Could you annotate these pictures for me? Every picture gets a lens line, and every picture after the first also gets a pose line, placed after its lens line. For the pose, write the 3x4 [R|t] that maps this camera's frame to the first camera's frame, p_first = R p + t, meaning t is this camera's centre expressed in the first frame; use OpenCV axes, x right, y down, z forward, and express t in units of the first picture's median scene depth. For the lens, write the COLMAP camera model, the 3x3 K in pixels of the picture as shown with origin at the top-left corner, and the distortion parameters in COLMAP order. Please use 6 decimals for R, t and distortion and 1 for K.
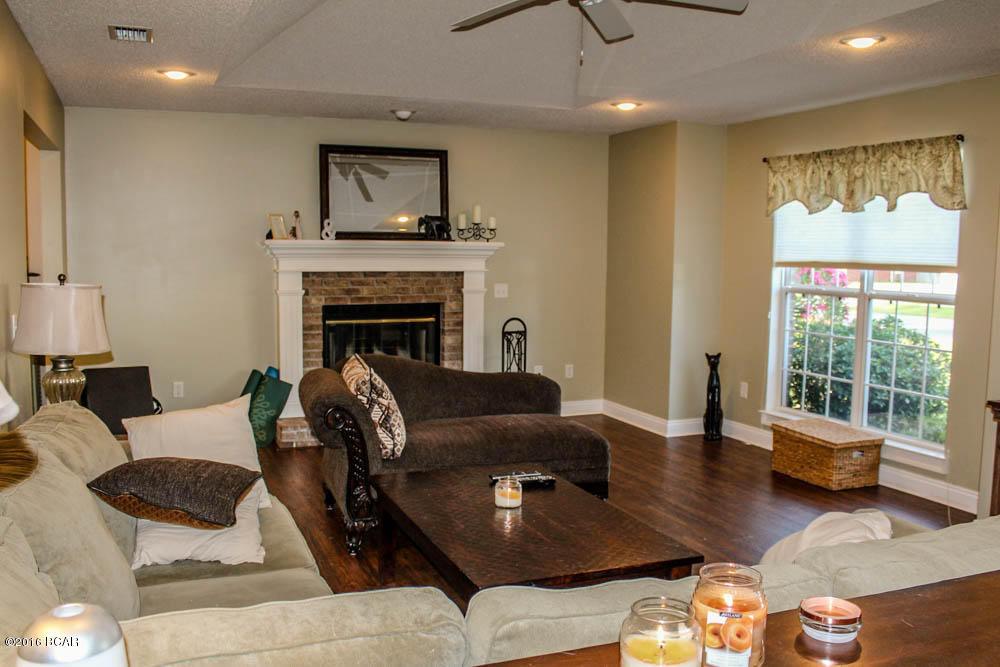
lens RADIAL K [[846.5, 0, 553.9], [0, 846.5, 330.1], [0, 0, 1]] dist [-0.166601, 0.139043]
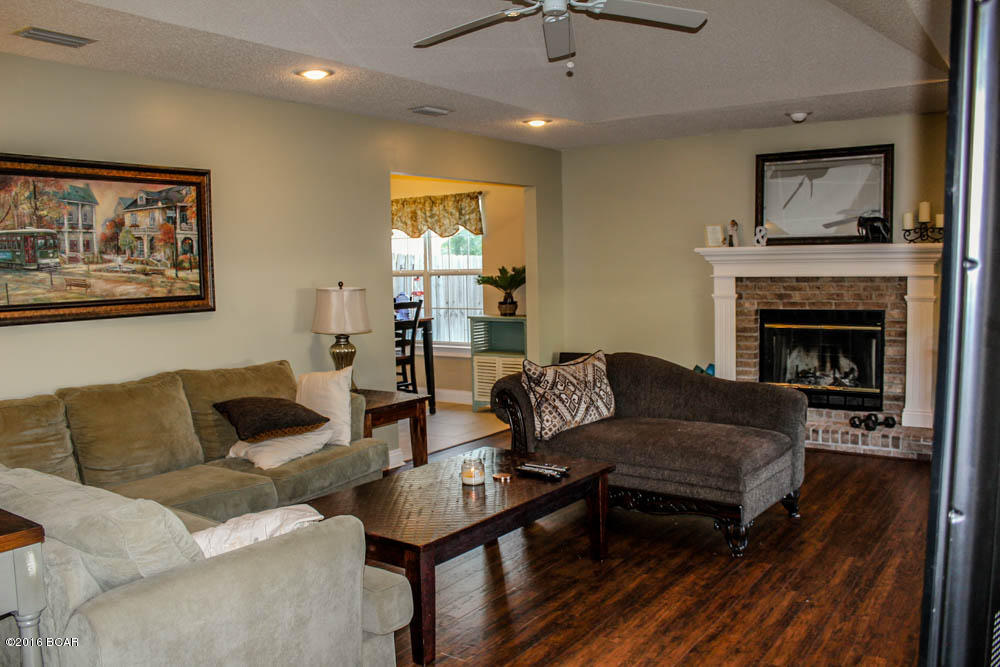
lens RADIAL K [[846.5, 0, 496.1], [0, 846.5, 333.0], [0, 0, 1]] dist [-0.166601, 0.139043]
pose [[0.526912, 0.049542, -0.848475, 0.428110], [-0.045904, 0.998501, 0.029795, -0.015872], [0.848679, 0.023249, 0.528397, 0.176210]]
